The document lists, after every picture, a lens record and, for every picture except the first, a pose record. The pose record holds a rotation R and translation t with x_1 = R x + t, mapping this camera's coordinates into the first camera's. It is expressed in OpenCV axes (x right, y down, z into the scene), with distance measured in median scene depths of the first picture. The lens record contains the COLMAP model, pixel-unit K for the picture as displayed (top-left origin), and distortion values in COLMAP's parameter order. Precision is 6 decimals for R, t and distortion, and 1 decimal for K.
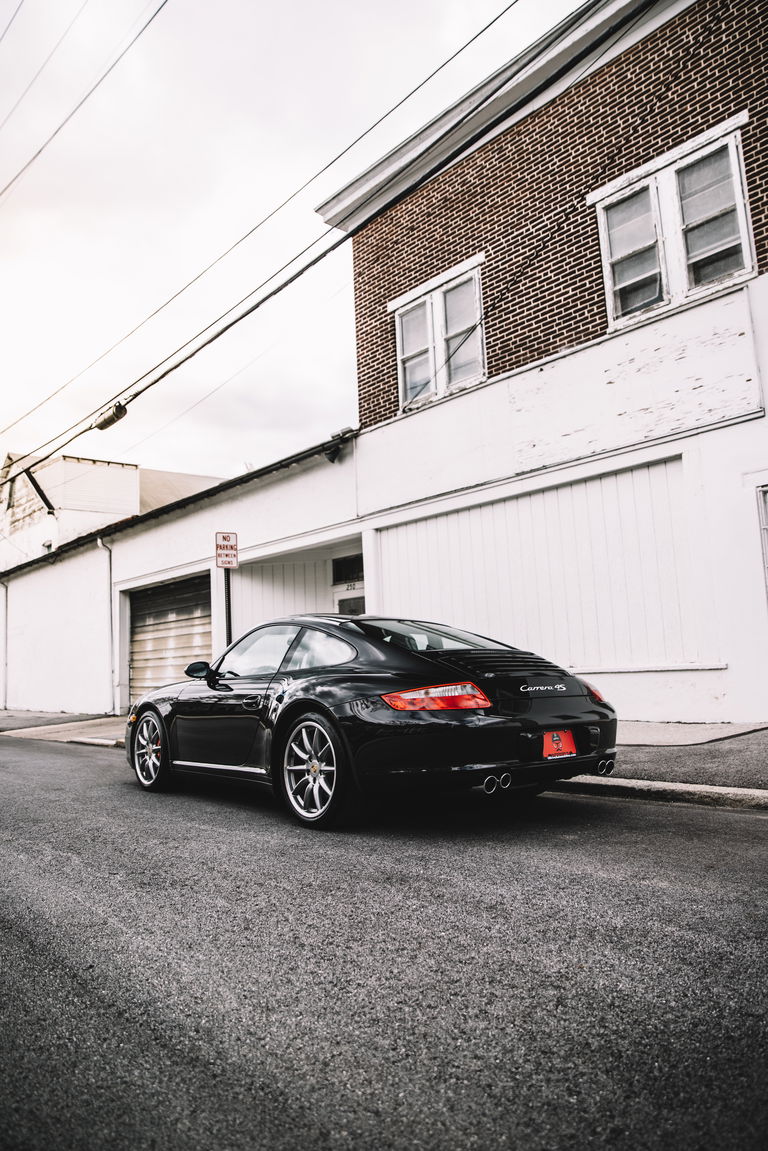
lens RADIAL K [[817.6, 0, 382.6], [0, 817.6, 567.9], [0, 0, 1]] dist [-0.081348, 0.039822]
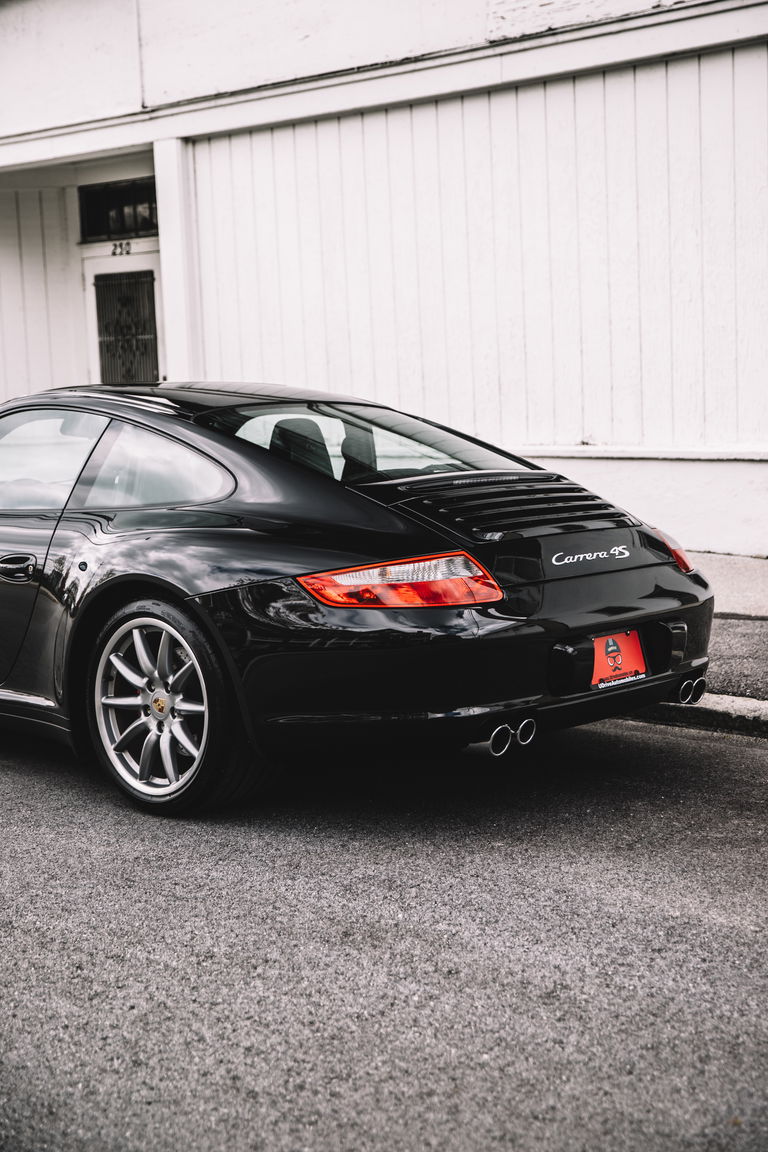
lens RADIAL K [[1680.3, 0, 394.9], [0, 1680.3, 553.9], [0, 0, 1]] dist [0.121827, 0.000000]
pose [[0.988937, -0.010499, 0.147964, -0.090851], [-0.023538, 0.973747, 0.226411, -0.097800], [-0.146457, -0.227389, 0.962728, -0.054877]]
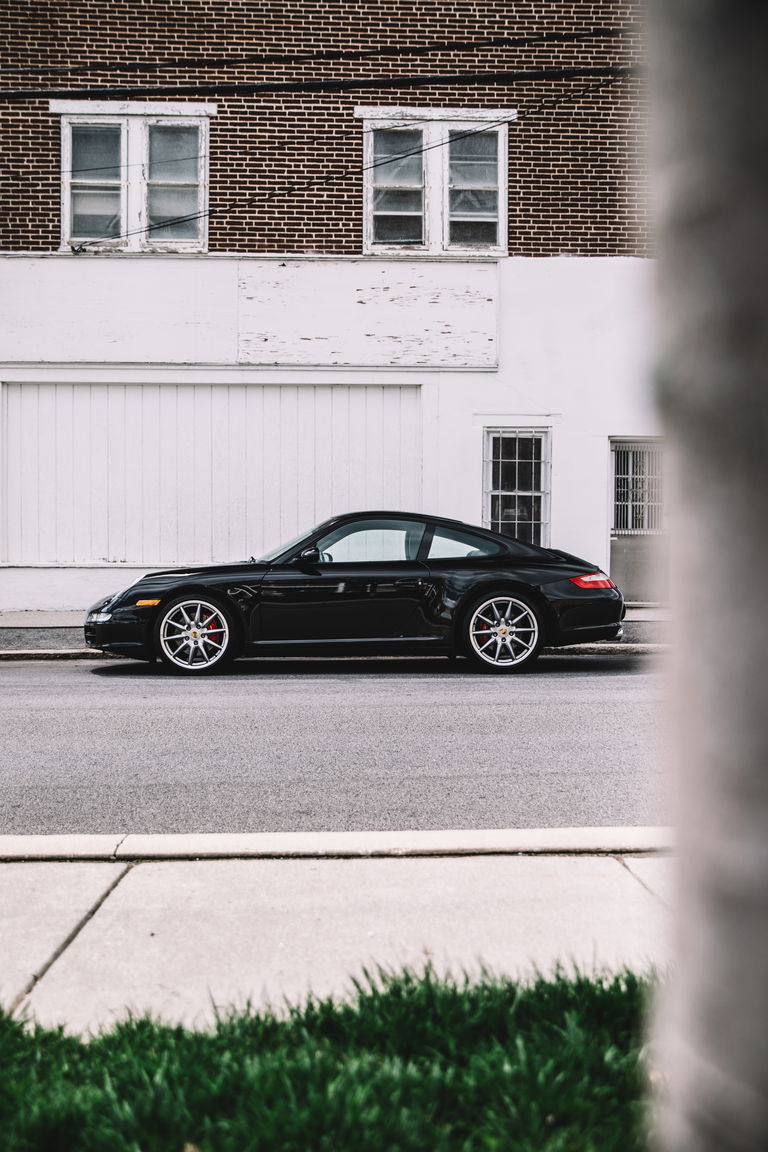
lens RADIAL K [[1130.8, 0, 370.7], [0, 1130.8, 597.1], [0, 0, 1]] dist [-0.016078, 0.000000]
pose [[0.618736, 0.009854, 0.785537, -1.657905], [-0.123988, 0.988614, 0.085259, 0.054472], [-0.775753, -0.150151, 0.612913, 0.019591]]
